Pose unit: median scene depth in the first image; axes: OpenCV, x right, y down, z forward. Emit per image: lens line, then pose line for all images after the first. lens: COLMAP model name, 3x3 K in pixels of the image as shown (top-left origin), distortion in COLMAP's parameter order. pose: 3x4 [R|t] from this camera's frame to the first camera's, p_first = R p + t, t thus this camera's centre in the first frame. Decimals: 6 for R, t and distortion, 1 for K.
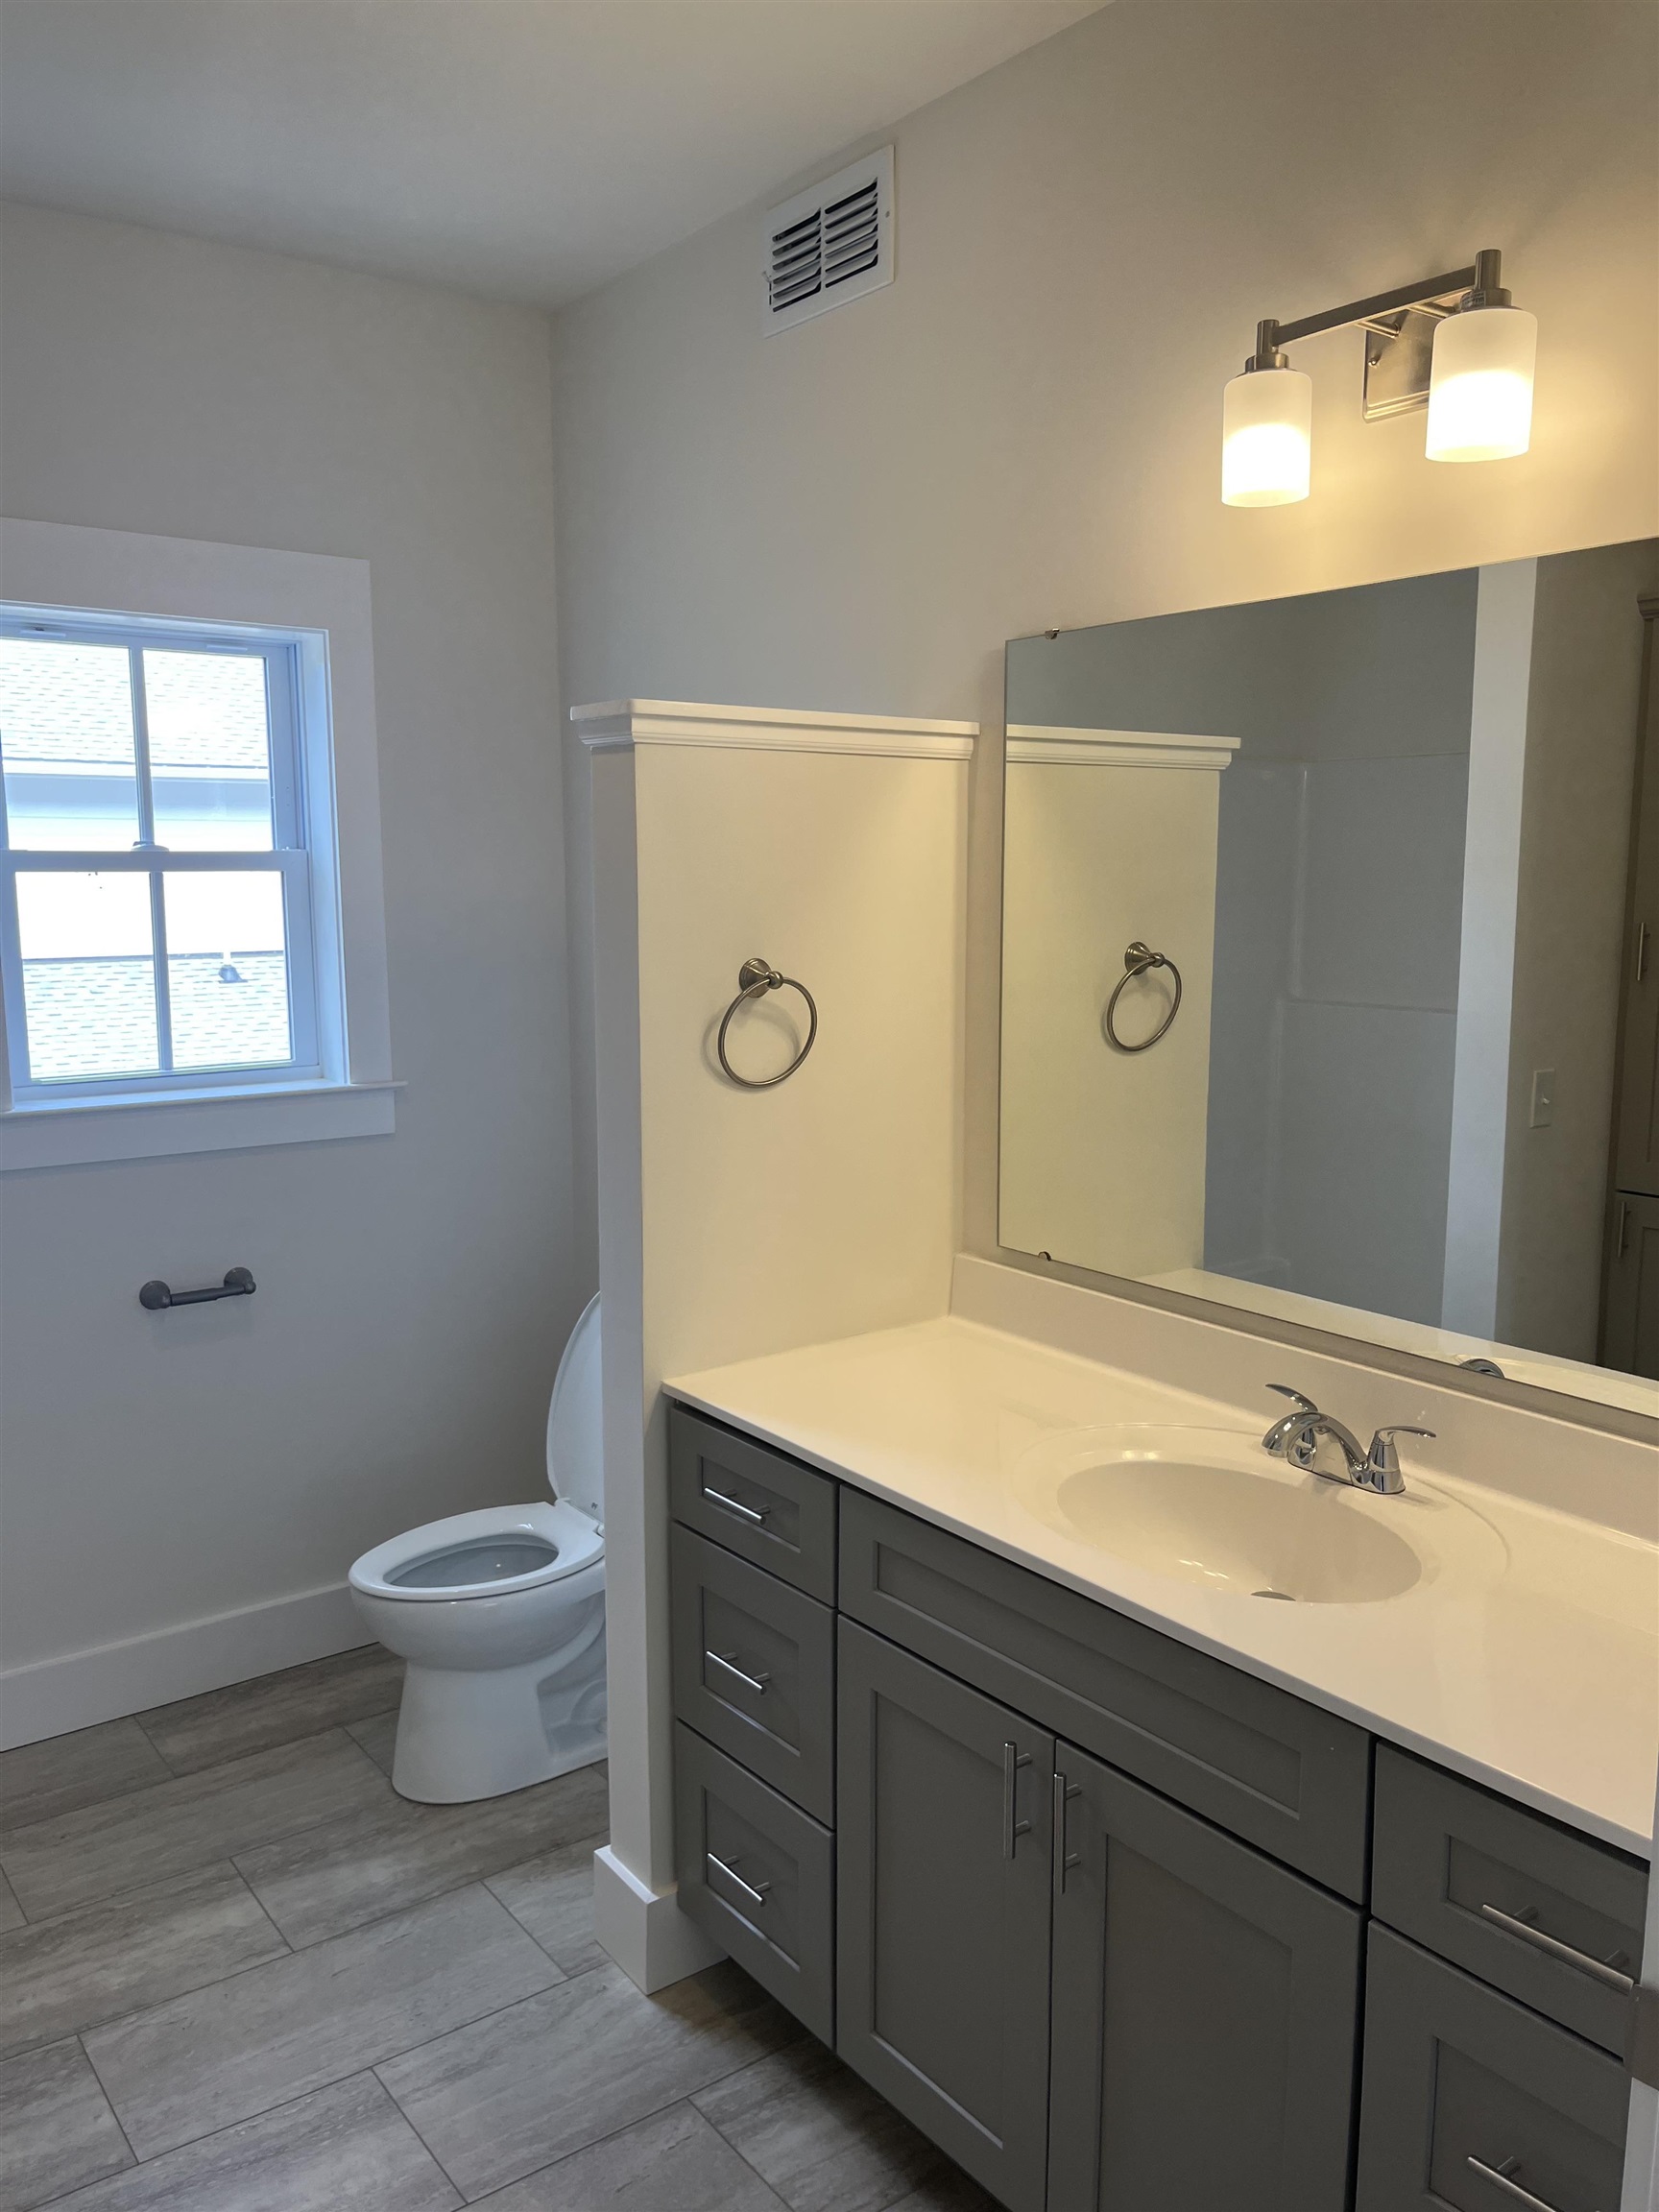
lens RADIAL K [[1695.4, 0, 839.1], [0, 1695.4, 1094.2], [0, 0, 1]] dist [0.004206, -0.001609]
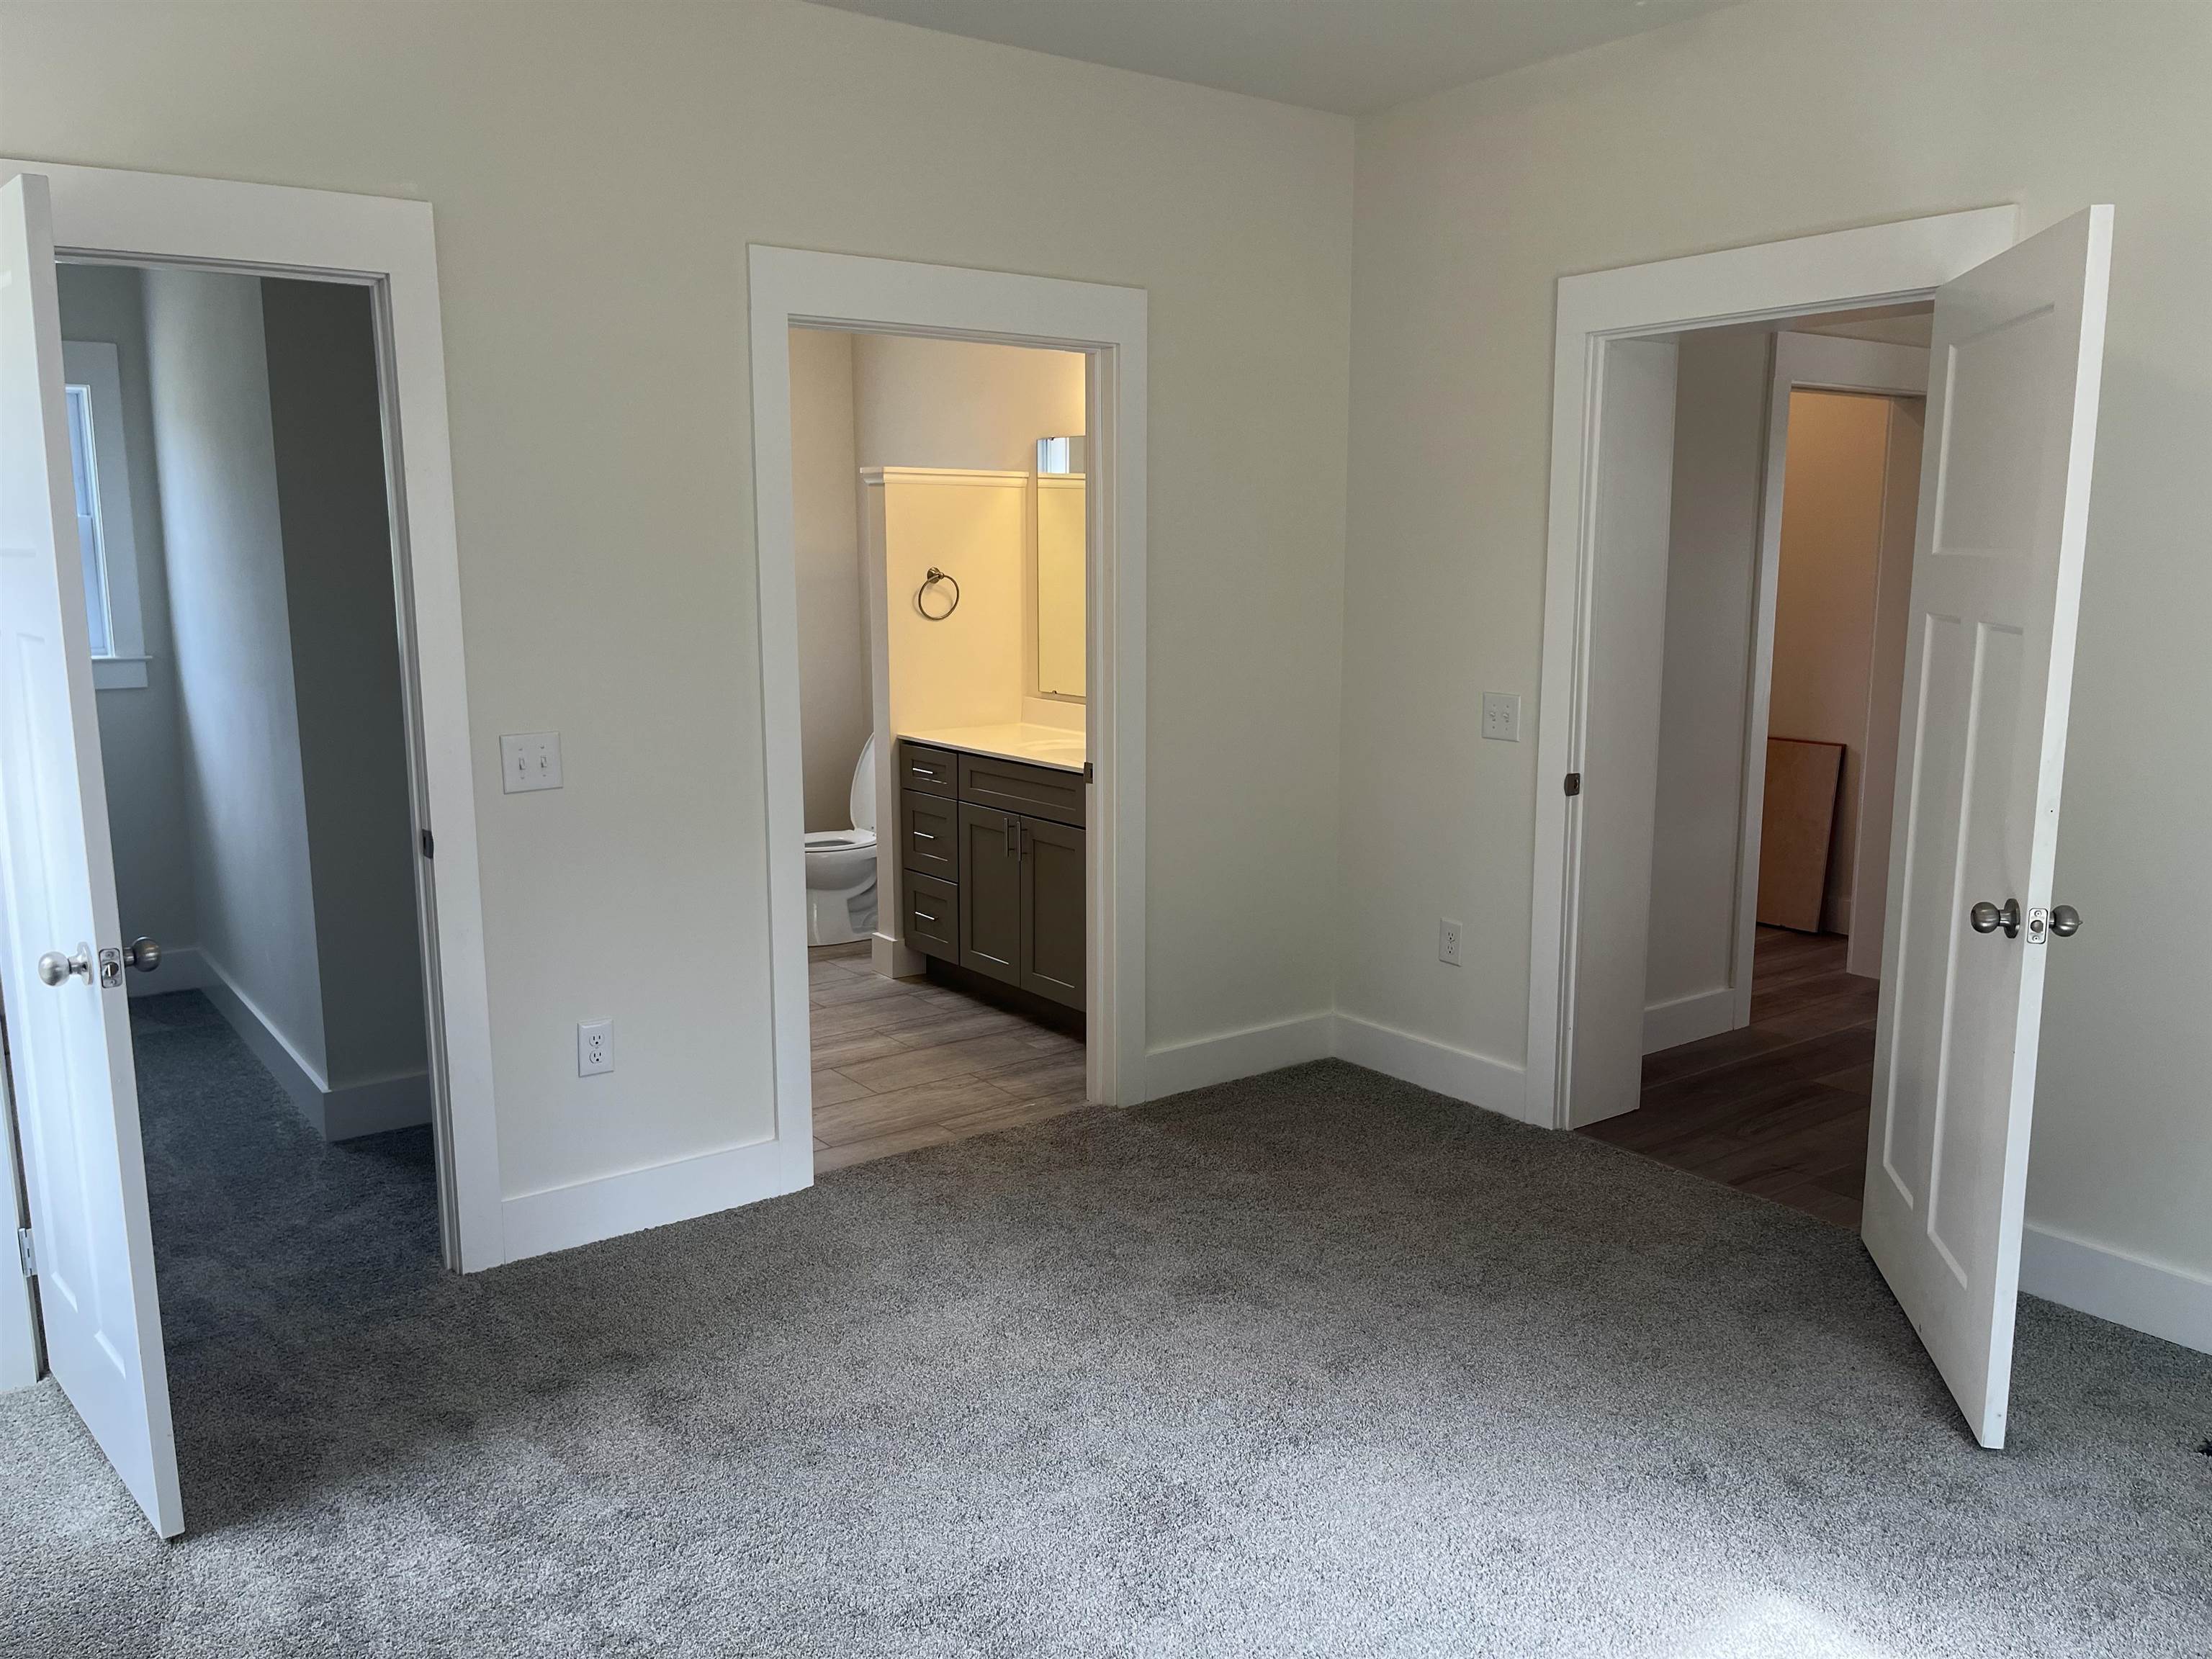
lens RADIAL K [[1695.4, 0, 1096.7], [0, 1695.4, 840.9], [0, 0, 1]] dist [0.004206, -0.001609]
pose [[0.999902, -0.000810, -0.013956, 0.225605], [0.001101, 0.999781, 0.020900, 0.271669], [0.013936, -0.020913, 0.999684, -1.513394]]
